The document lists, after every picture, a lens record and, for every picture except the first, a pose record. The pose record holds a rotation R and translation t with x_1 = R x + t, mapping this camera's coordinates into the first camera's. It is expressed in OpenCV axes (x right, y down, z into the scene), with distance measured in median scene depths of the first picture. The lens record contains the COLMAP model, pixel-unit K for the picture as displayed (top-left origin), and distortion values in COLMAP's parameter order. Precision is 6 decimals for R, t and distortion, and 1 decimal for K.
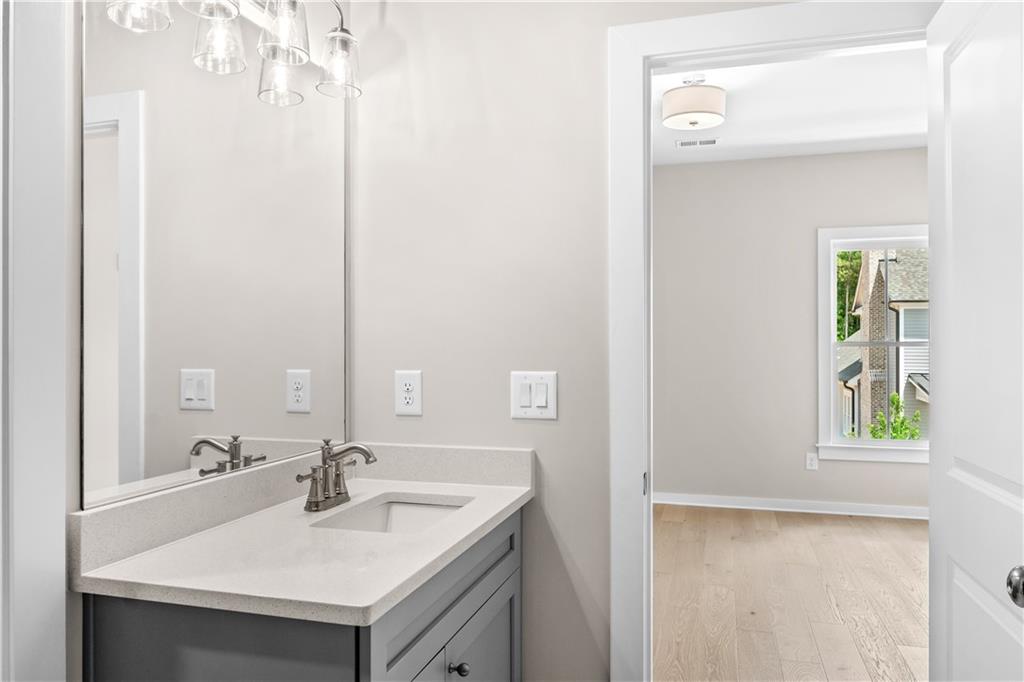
lens RADIAL K [[707.6, 0, 512.5], [0, 707.6, 343.7], [0, 0, 1]] dist [-0.028997, -0.000293]
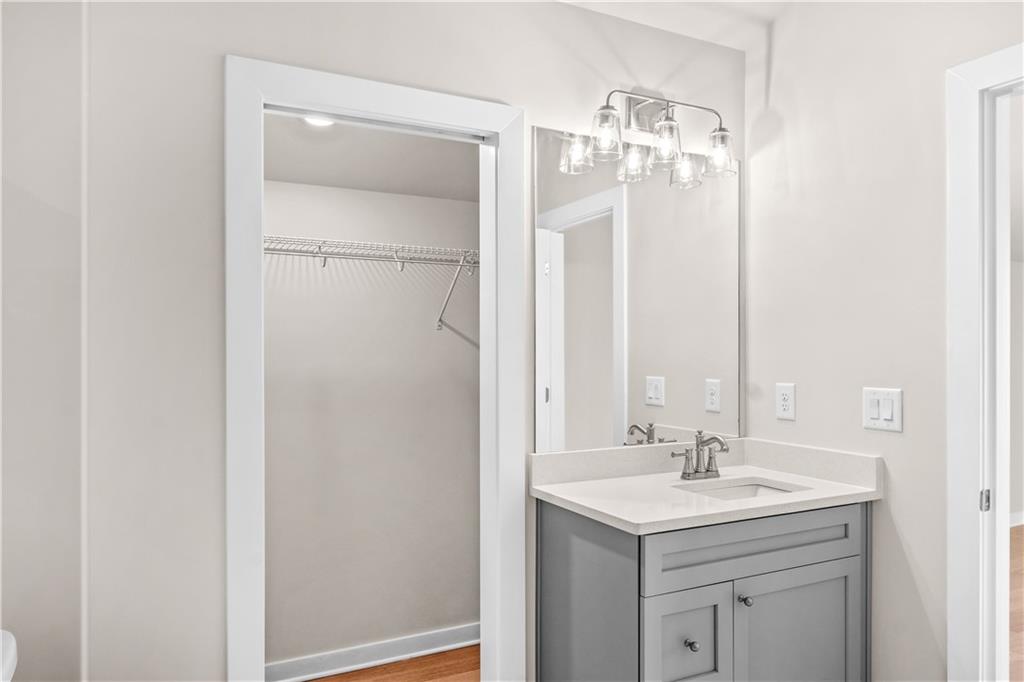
lens RADIAL K [[707.6, 0, 511.3], [0, 707.6, 344.9], [0, 0, 1]] dist [-0.028997, -0.000293]
pose [[0.681891, -0.002159, -0.731451, 0.471869], [-0.000780, 0.999993, -0.003679, -0.026923], [0.731454, 0.003079, 0.681884, -0.214406]]
